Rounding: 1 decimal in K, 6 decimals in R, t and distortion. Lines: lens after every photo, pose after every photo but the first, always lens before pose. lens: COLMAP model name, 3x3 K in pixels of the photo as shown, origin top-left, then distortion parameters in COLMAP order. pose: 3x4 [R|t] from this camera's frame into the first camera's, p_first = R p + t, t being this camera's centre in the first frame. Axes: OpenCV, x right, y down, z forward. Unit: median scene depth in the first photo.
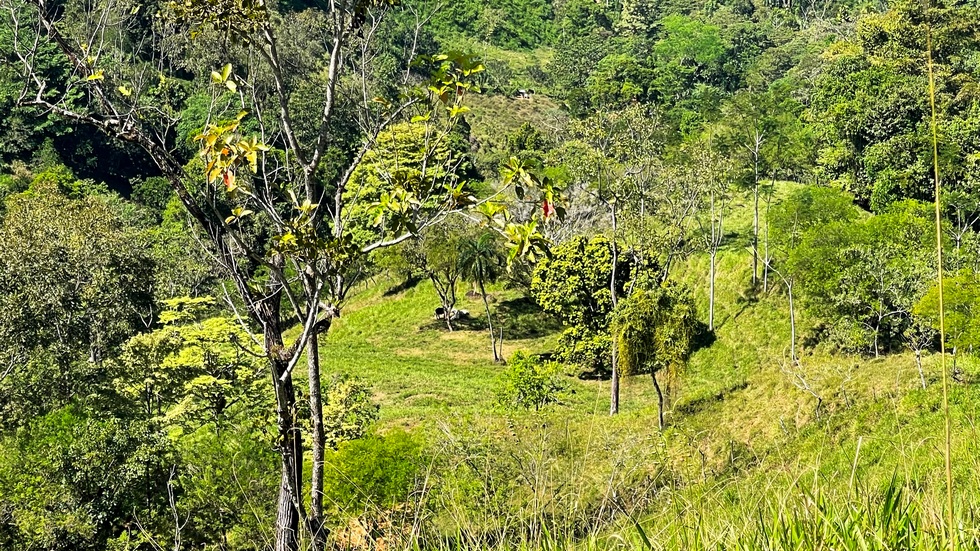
lens RADIAL K [[2731.2, 0, 489.8], [0, 2731.2, 275.7], [0, 0, 1]] dist [-0.001161, 0.000000]
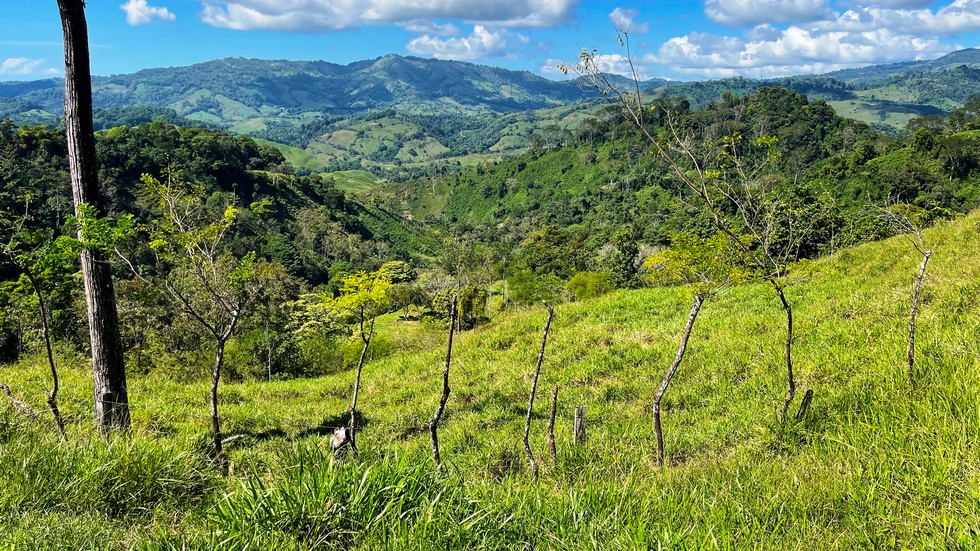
lens RADIAL K [[704.2, 0, 490.6], [0, 704.2, 274.4], [0, 0, 1]] dist [0.000648, -0.000189]
pose [[0.996150, 0.000573, 0.087666, 0.010507], [0.007498, 0.995758, -0.091703, 0.041584], [-0.087347, 0.092007, 0.991920, 0.186914]]
